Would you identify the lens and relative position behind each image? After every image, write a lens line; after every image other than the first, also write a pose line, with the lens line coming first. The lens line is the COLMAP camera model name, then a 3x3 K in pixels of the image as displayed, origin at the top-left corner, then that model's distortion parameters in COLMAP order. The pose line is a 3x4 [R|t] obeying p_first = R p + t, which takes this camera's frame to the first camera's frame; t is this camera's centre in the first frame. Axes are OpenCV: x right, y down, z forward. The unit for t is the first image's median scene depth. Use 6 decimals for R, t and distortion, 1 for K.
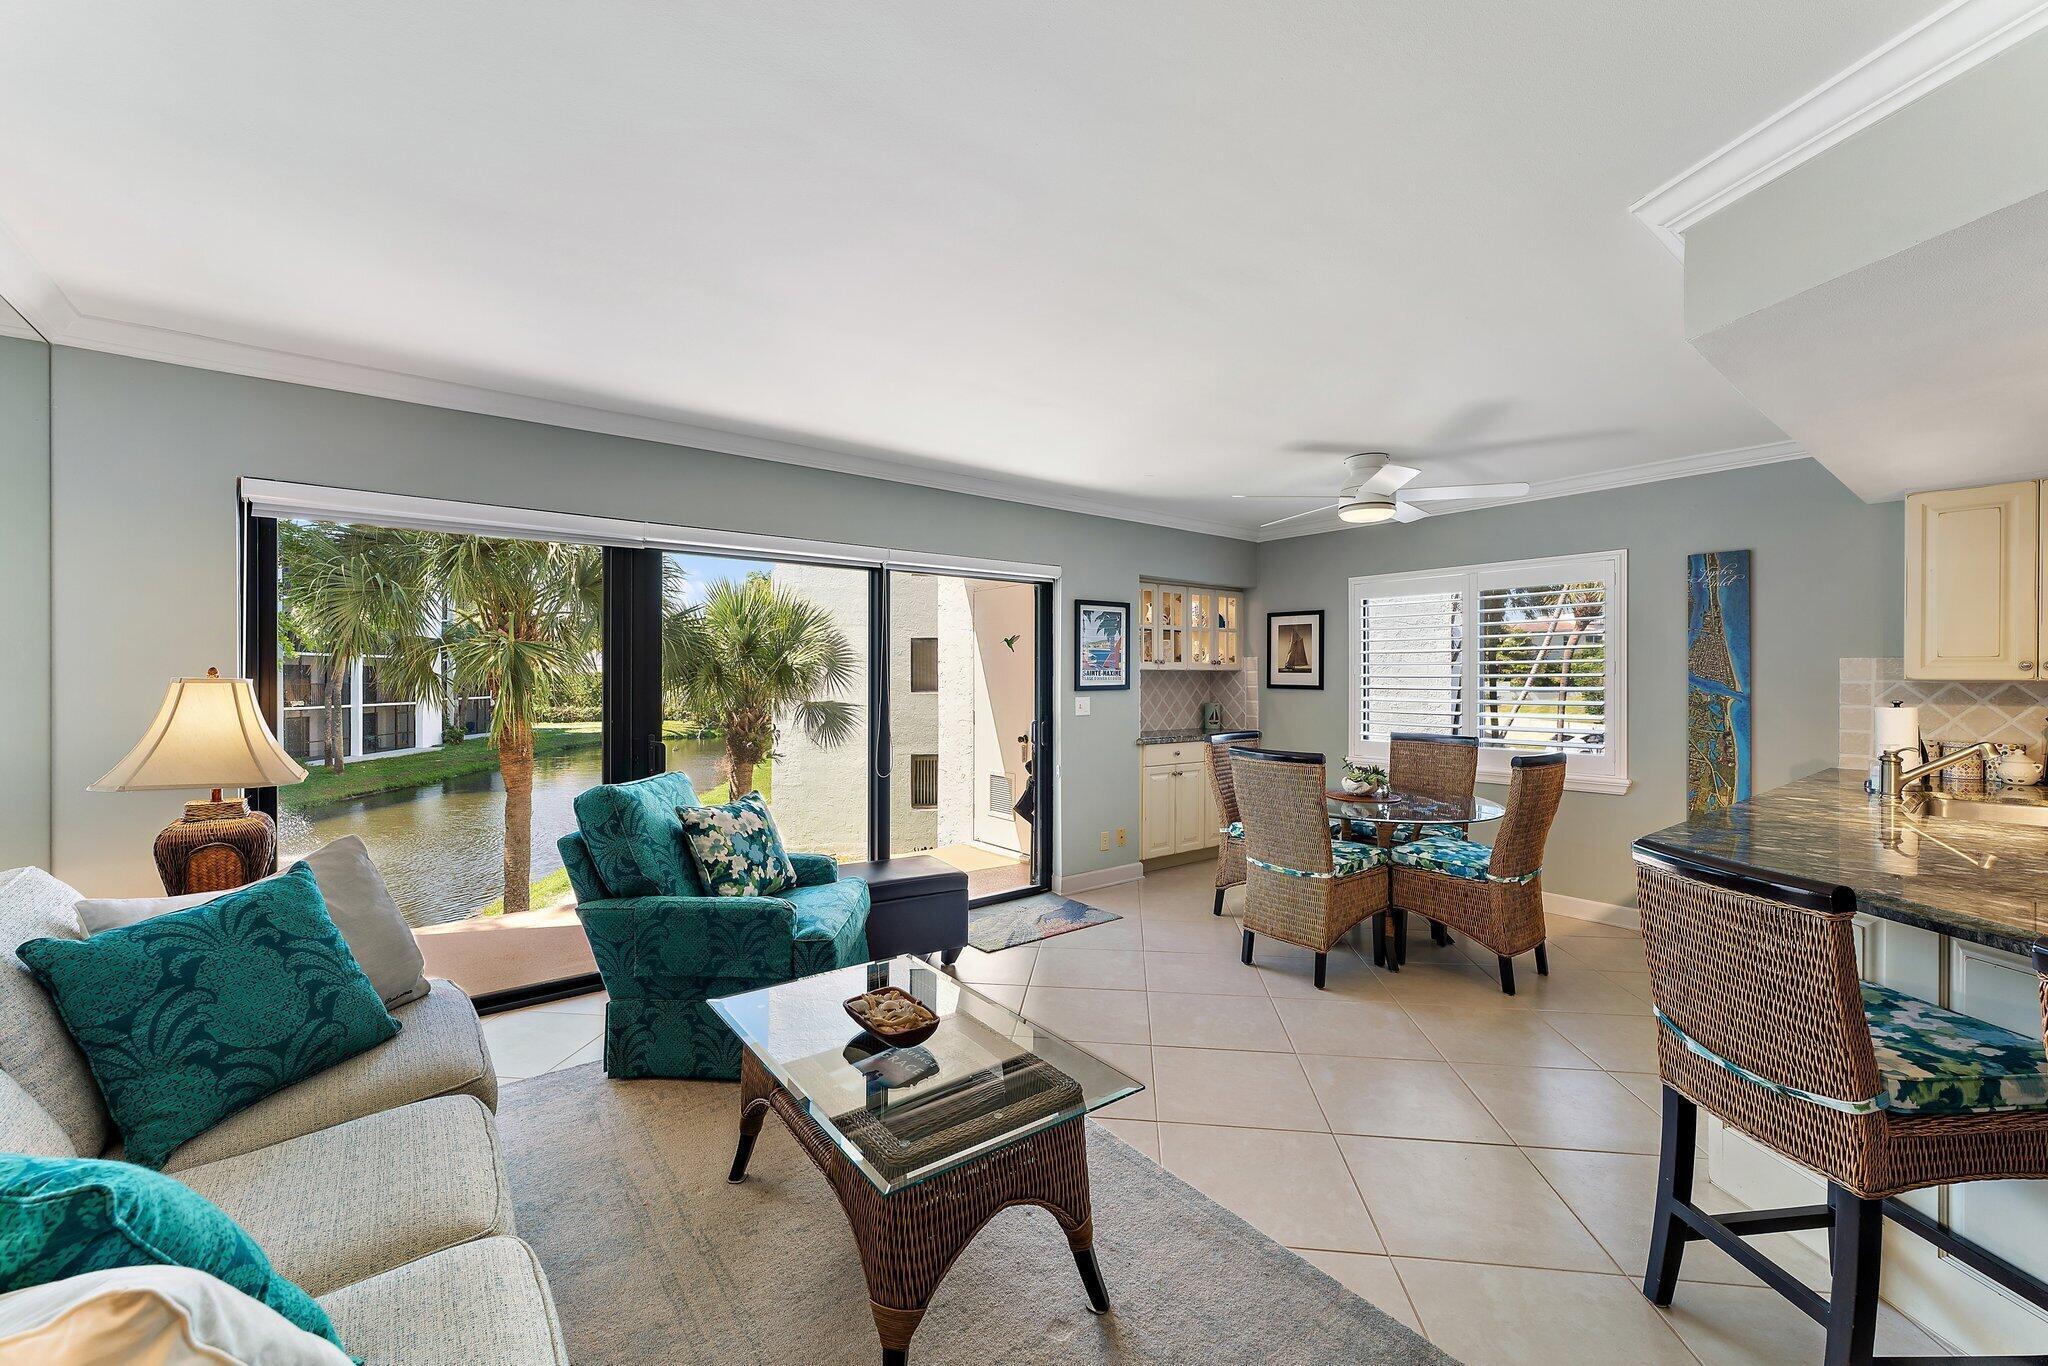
lens RADIAL K [[812.7, 0, 1012.8], [0, 812.7, 677.9], [0, 0, 1]] dist [-0.001016, 0.000486]
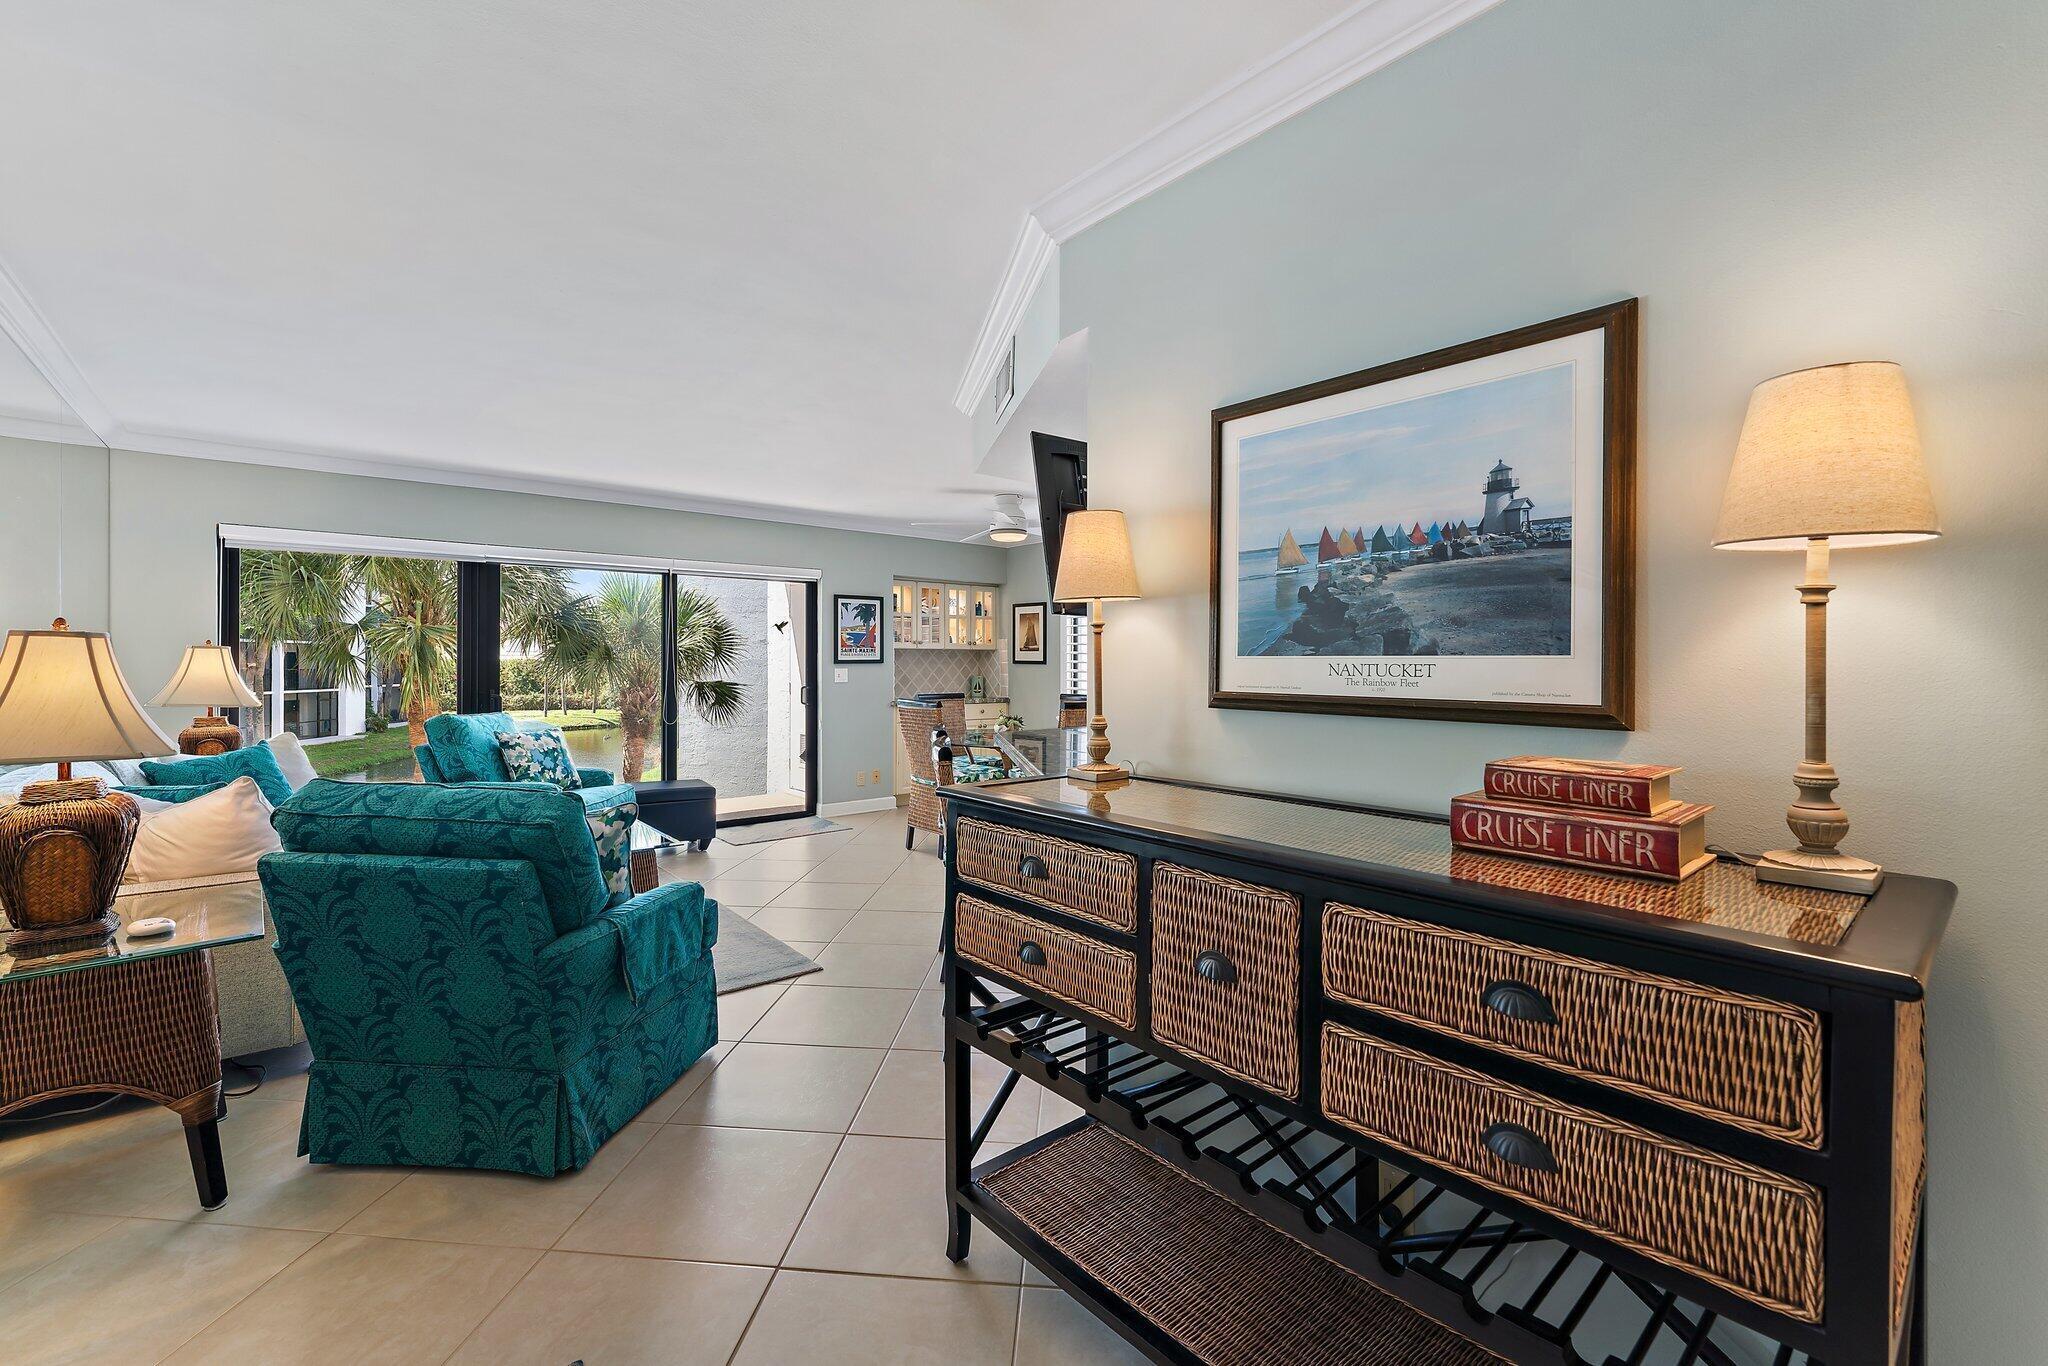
lens RADIAL K [[850.1, 0, 984.8], [0, 850.1, 655.9], [0, 0, 1]] dist [-0.007299, 0.002050]
pose [[0.999856, -0.000099, 0.016951, 0.351983], [0.000290, 0.999937, -0.011240, 0.022436], [-0.016948, 0.011243, 0.999793, -0.457198]]
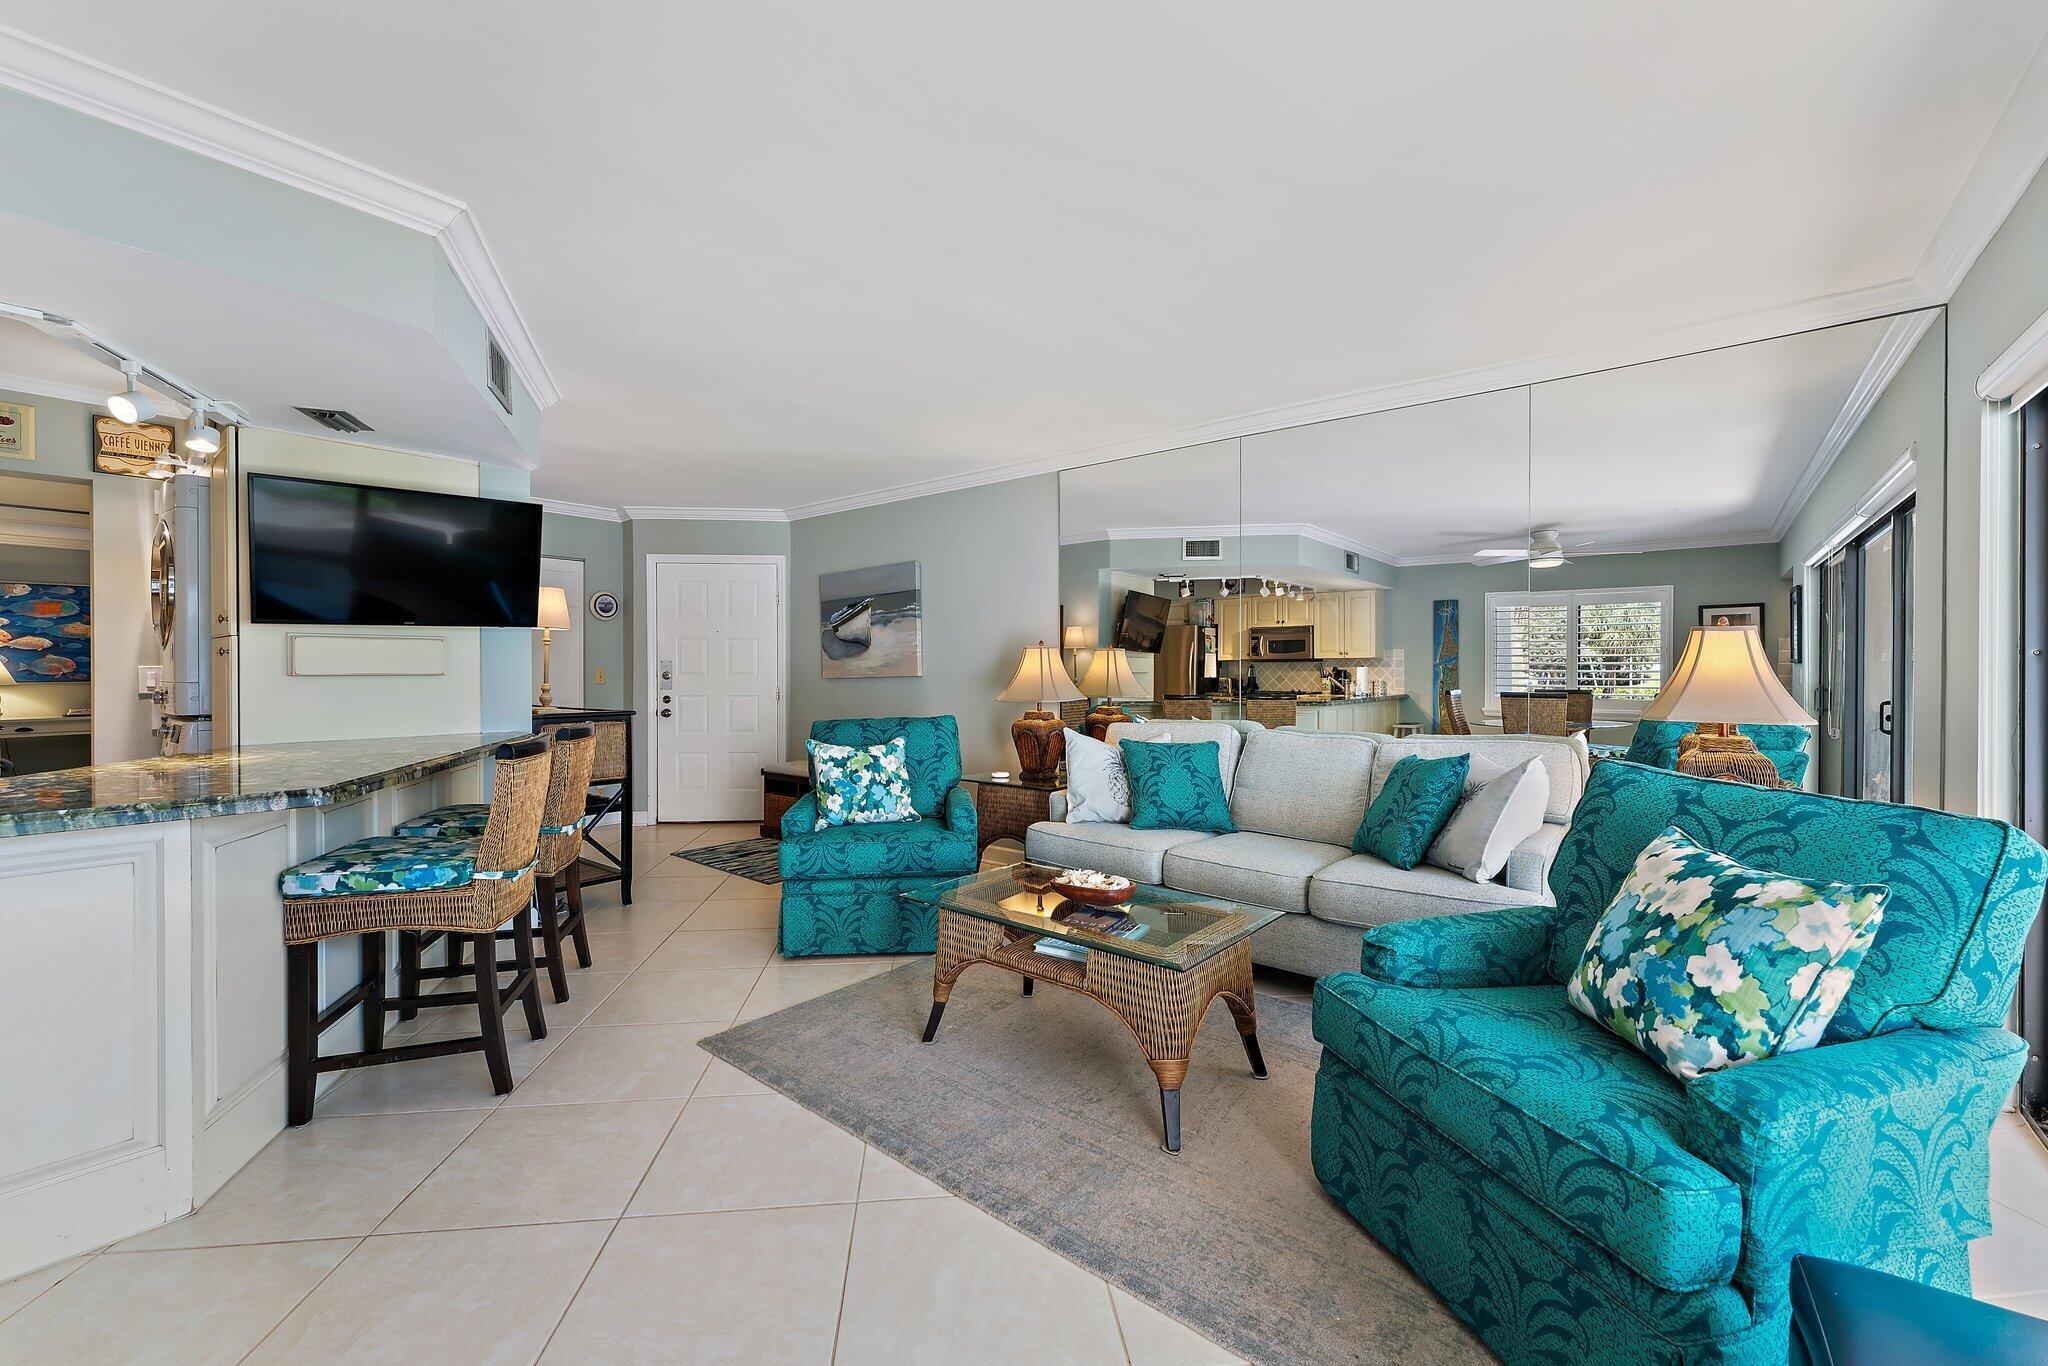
lens RADIAL K [[812.7, 0, 1015.8], [0, 812.7, 674.3], [0, 0, 1]] dist [-0.001016, 0.000486]
pose [[-0.973927, 0.000936, -0.226860, 0.118518], [-0.000588, 0.999978, 0.006650, 0.032465], [0.226861, 0.006610, -0.973905, 1.011849]]
